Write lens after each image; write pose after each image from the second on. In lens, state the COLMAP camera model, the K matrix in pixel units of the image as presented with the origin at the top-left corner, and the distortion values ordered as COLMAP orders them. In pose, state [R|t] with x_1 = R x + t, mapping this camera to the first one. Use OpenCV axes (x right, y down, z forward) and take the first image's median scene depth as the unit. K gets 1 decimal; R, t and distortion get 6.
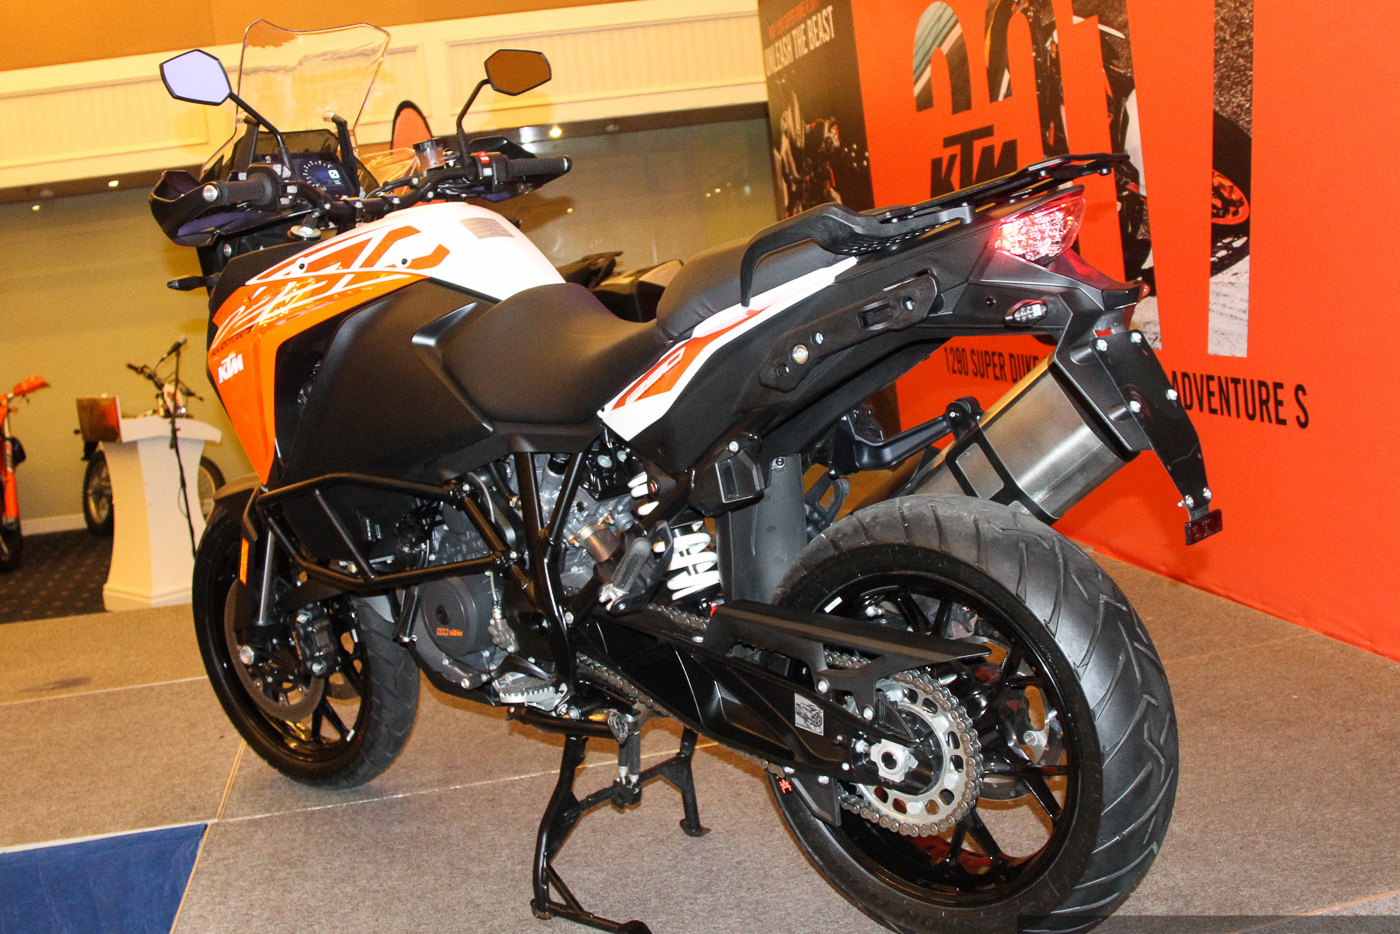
lens RADIAL K [[1771.4, 0, 699.5], [0, 1771.4, 462.1], [0, 0, 1]] dist [-0.274672, 0.000000]
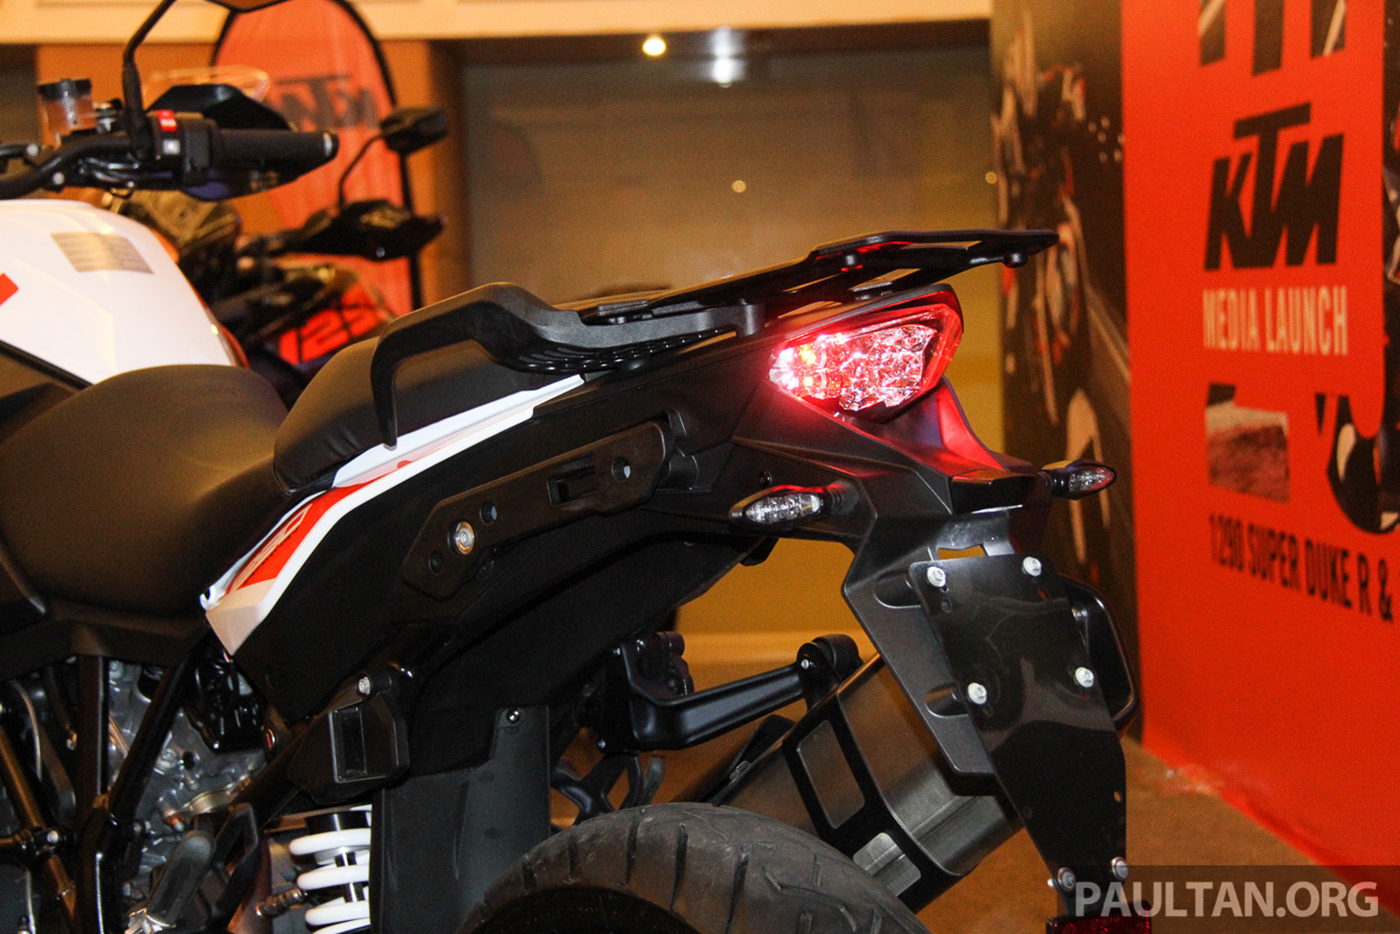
lens RADIAL K [[3319.0, 0, 700.5], [0, 3319.0, 475.7], [0, 0, 1]] dist [0.445188, 0.000000]
pose [[0.984361, 0.091449, -0.150568, 0.248089], [-0.098328, 0.994394, -0.038879, -0.039566], [0.146169, 0.053076, 0.987835, -0.046804]]
